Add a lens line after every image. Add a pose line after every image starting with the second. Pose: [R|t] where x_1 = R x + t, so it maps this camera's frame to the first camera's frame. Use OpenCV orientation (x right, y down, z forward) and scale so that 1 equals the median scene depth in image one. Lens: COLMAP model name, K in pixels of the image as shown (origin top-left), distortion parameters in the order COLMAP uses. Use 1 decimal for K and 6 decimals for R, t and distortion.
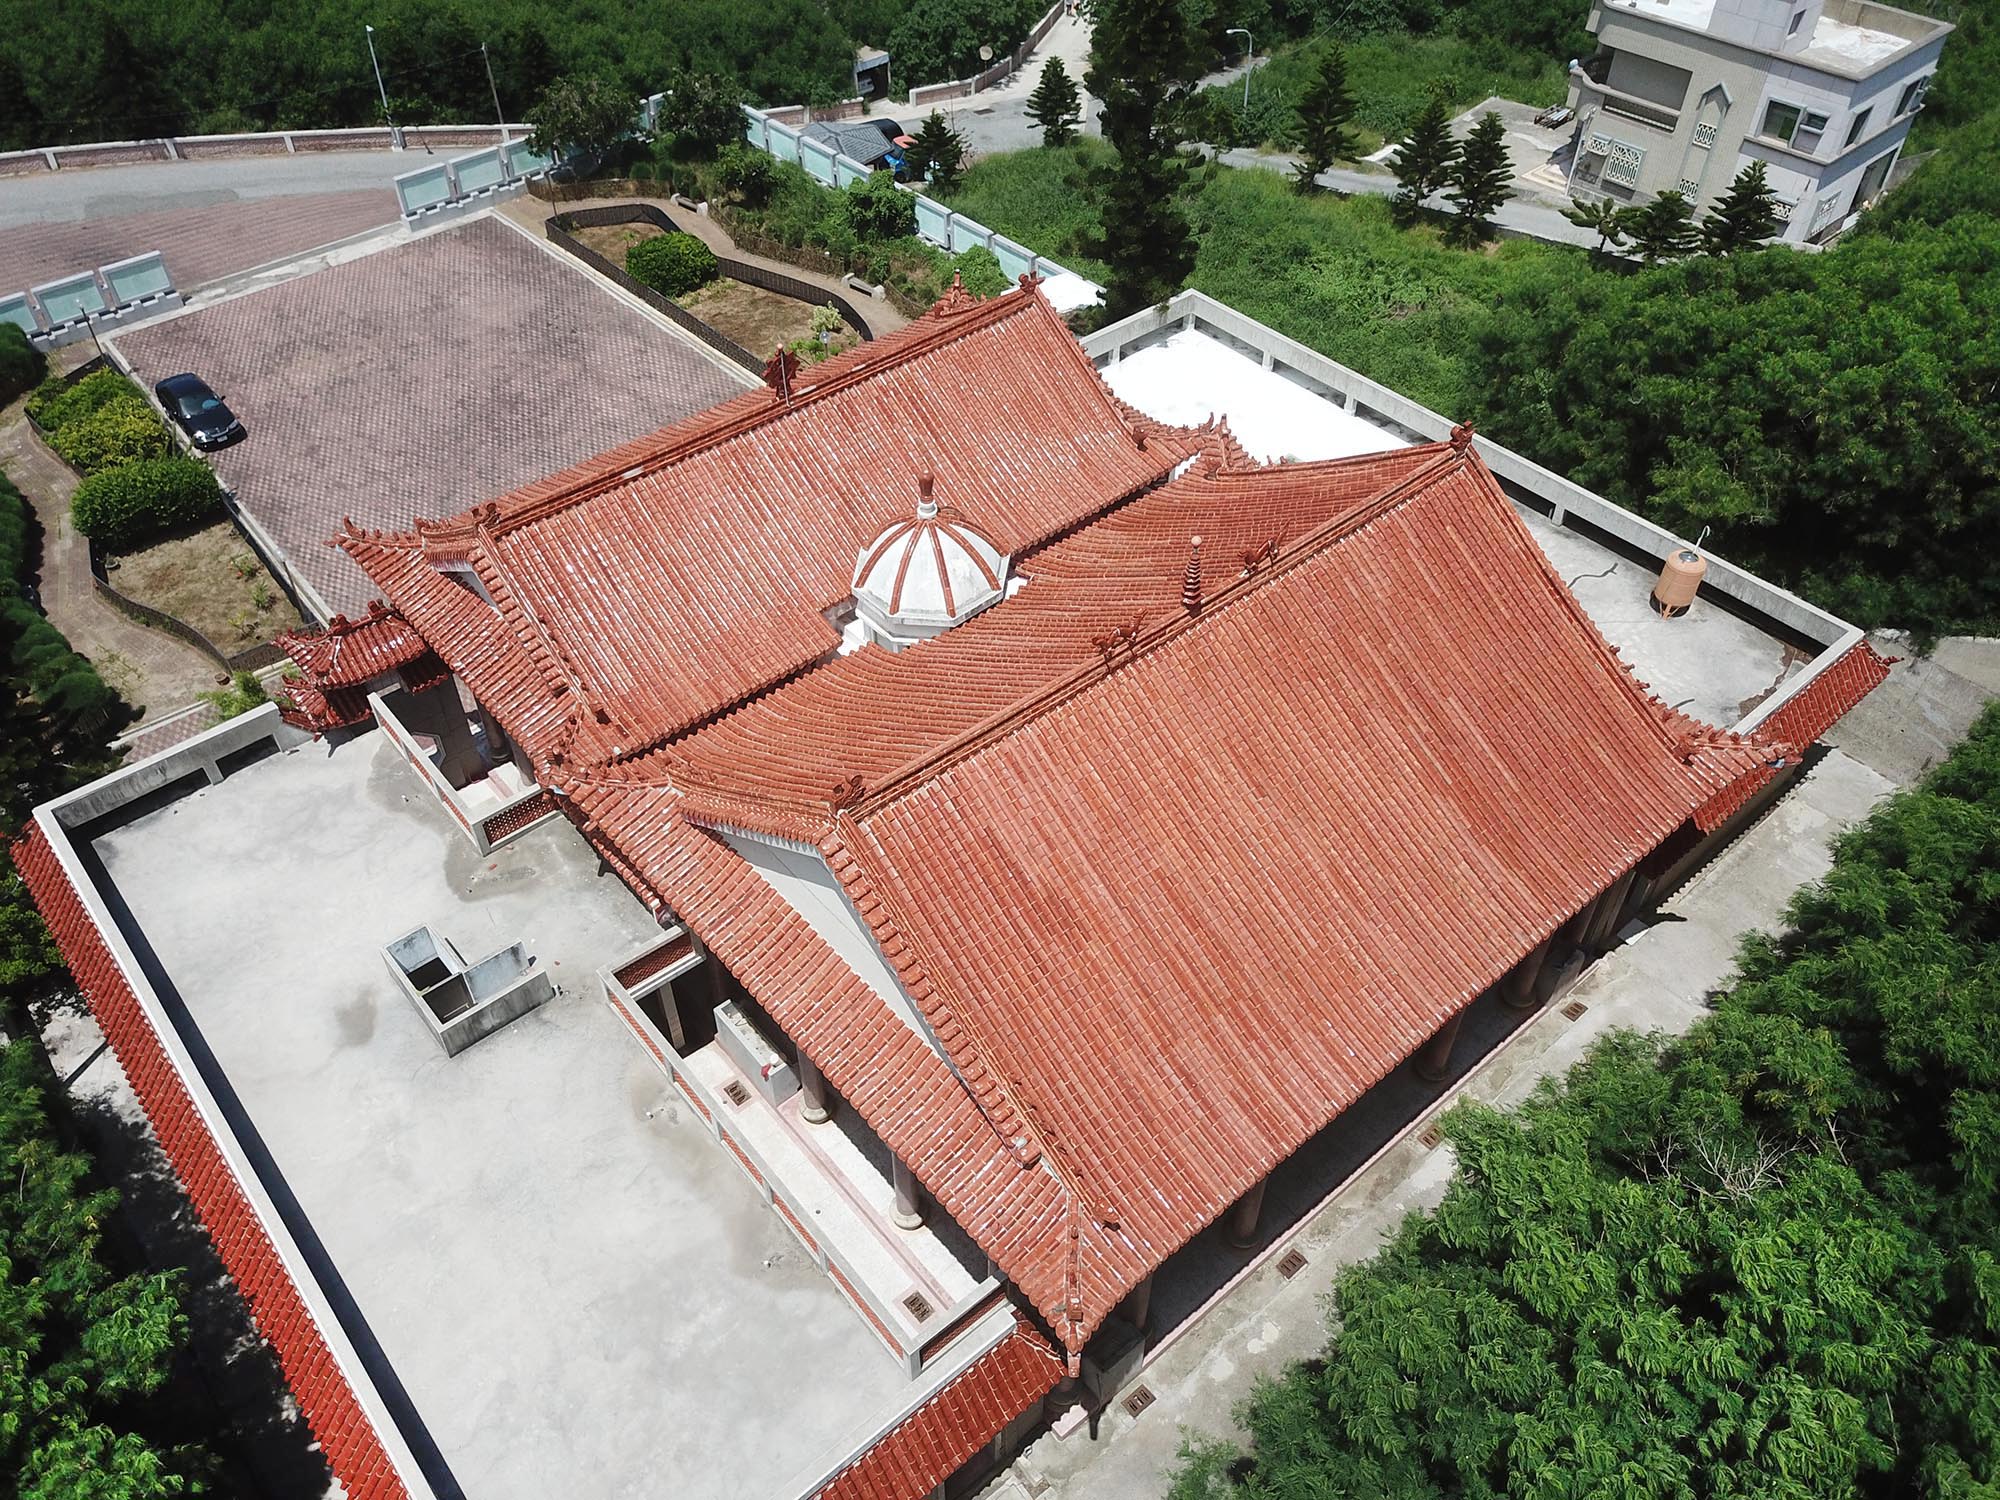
lens RADIAL K [[1532.4, 0, 997.9], [0, 1532.4, 774.9], [0, 0, 1]] dist [0.002528, 0.006702]
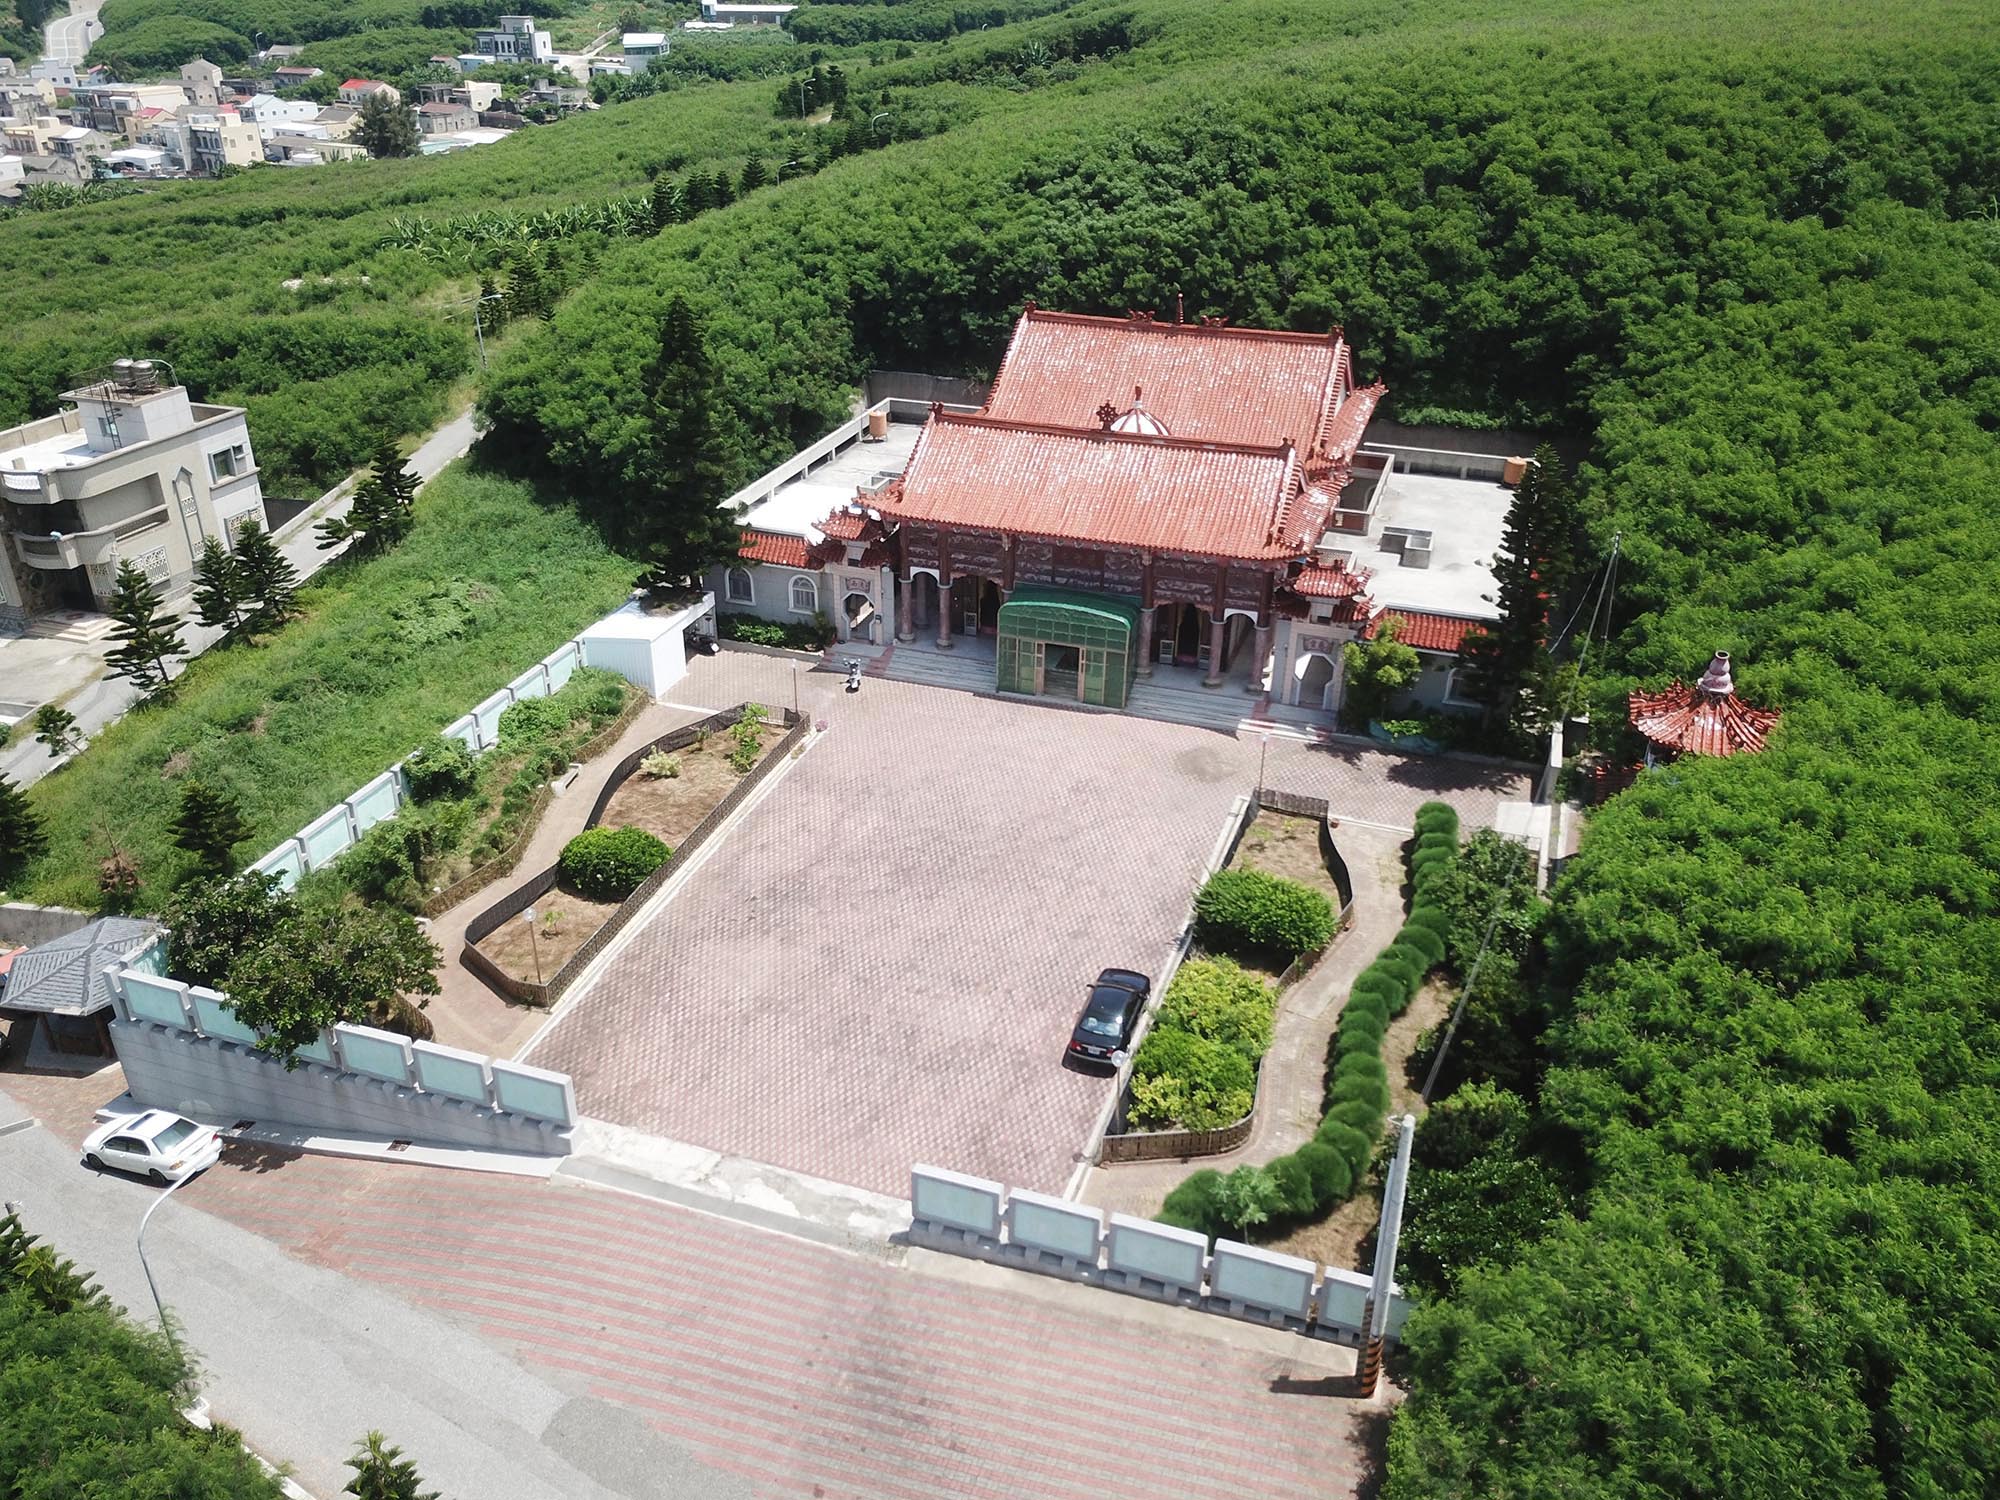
lens RADIAL K [[1532.4, 0, 997.9], [0, 1532.4, 774.9], [0, 0, 1]] dist [0.002528, 0.006702]
pose [[-0.513756, -0.403427, 0.757167, -0.912632], [0.606890, 0.452917, 0.653109, -0.750546], [-0.606415, 0.795055, 0.012147, 0.788005]]
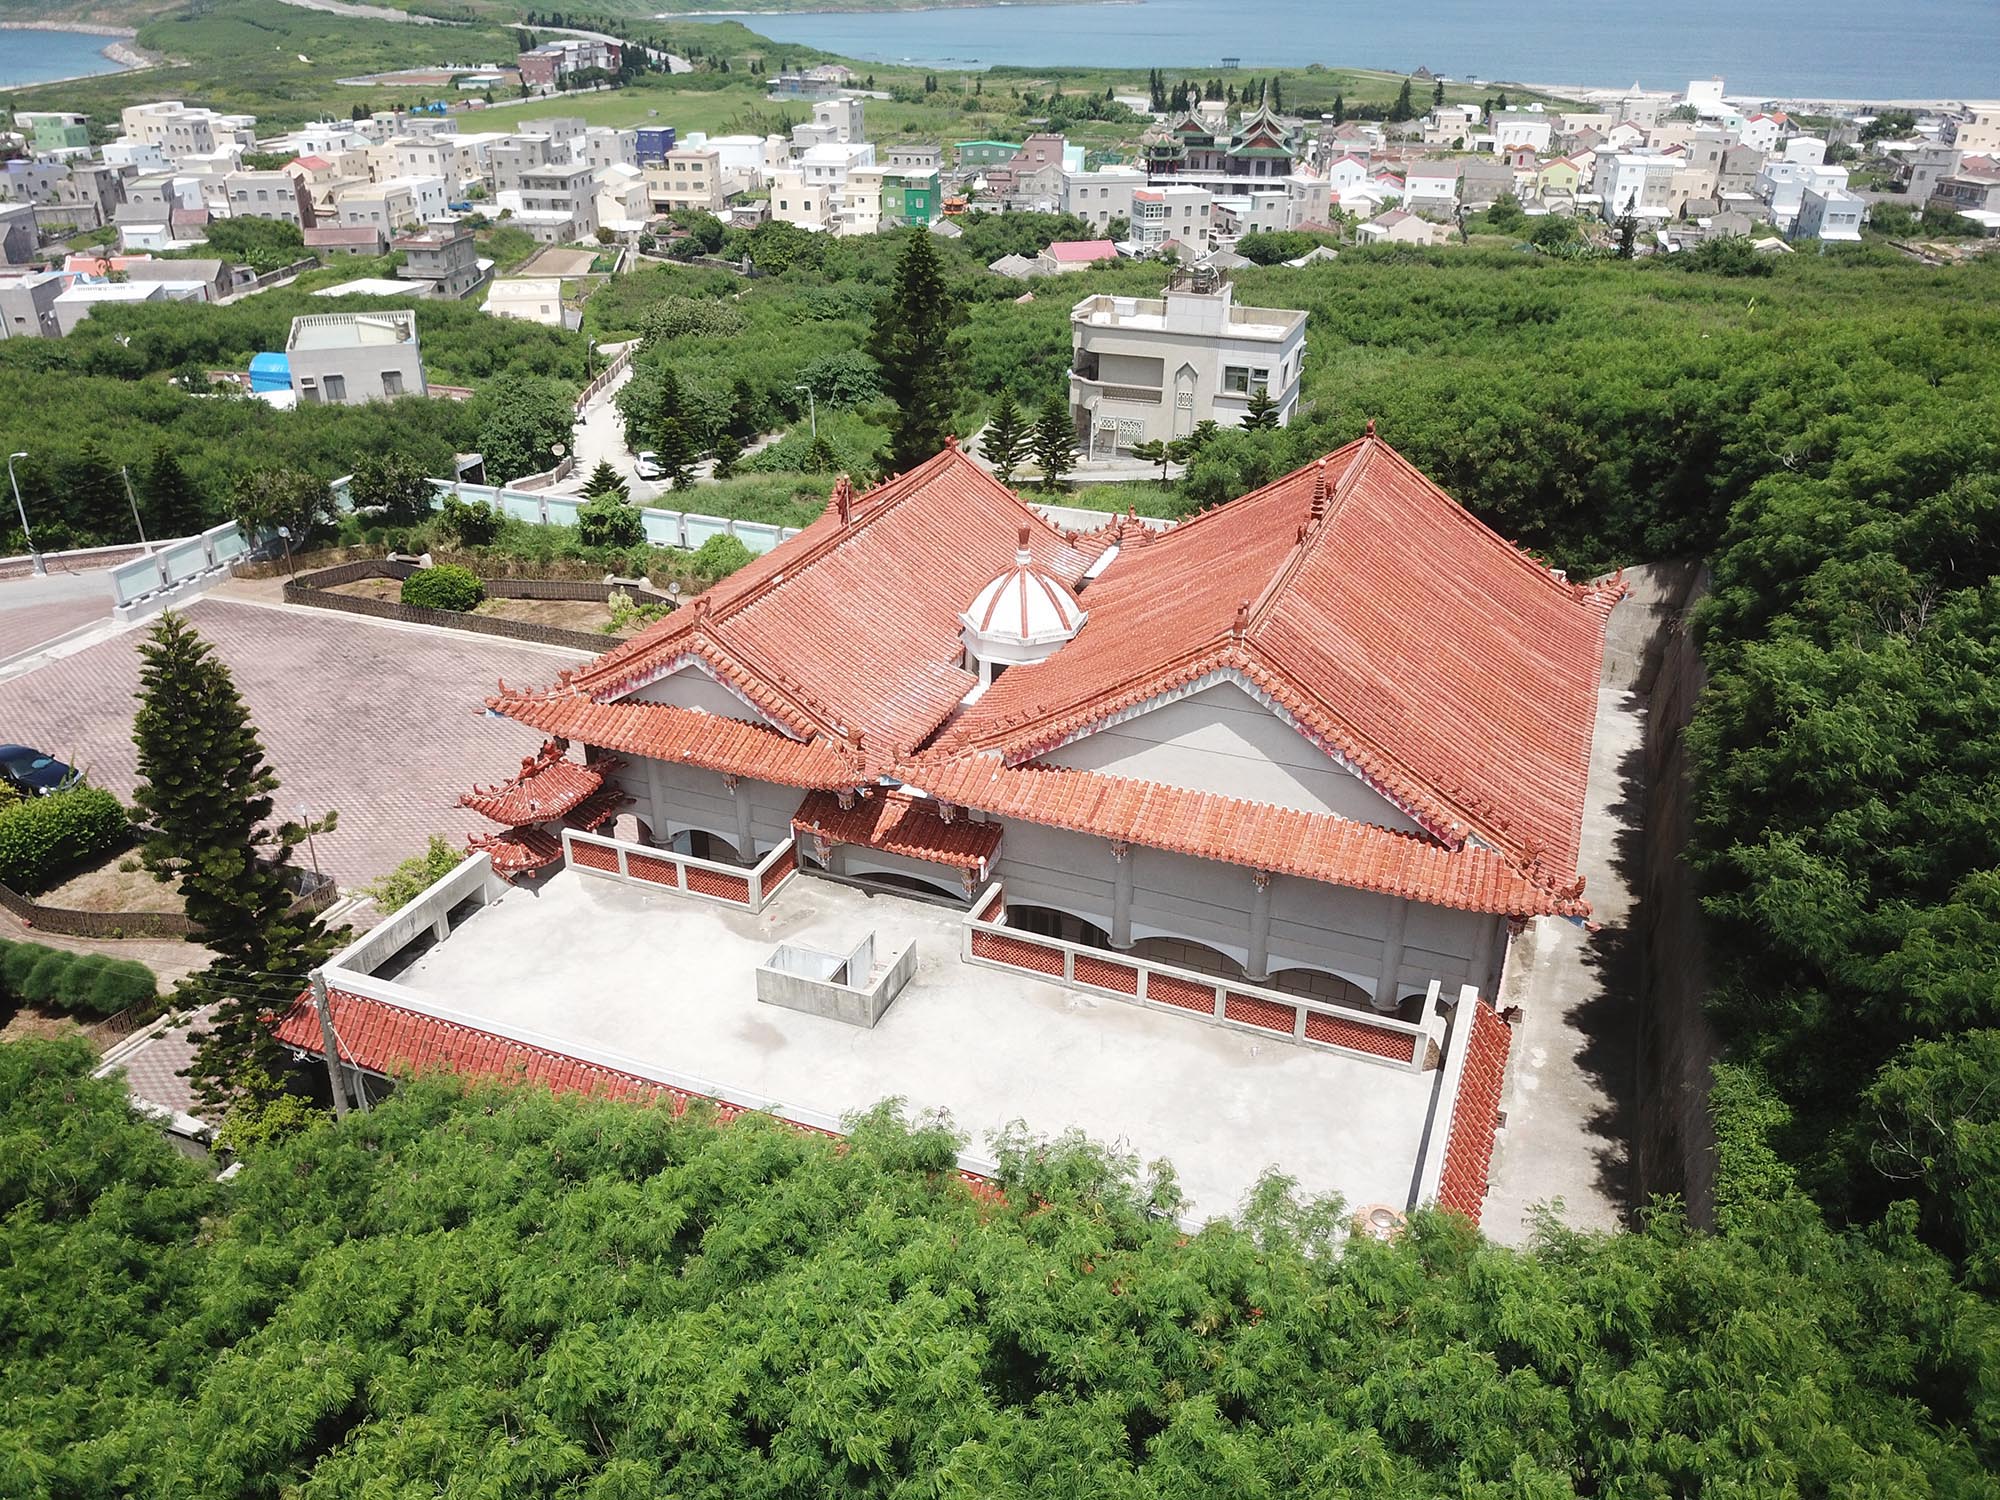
lens RADIAL K [[1532.4, 0, 997.9], [0, 1532.4, 774.9], [0, 0, 1]] dist [0.002528, 0.006702]
pose [[0.881955, -0.210222, 0.421855, -0.331736], [0.326546, 0.917947, -0.225257, 0.139350], [-0.339887, 0.336422, 0.878235, -0.015361]]
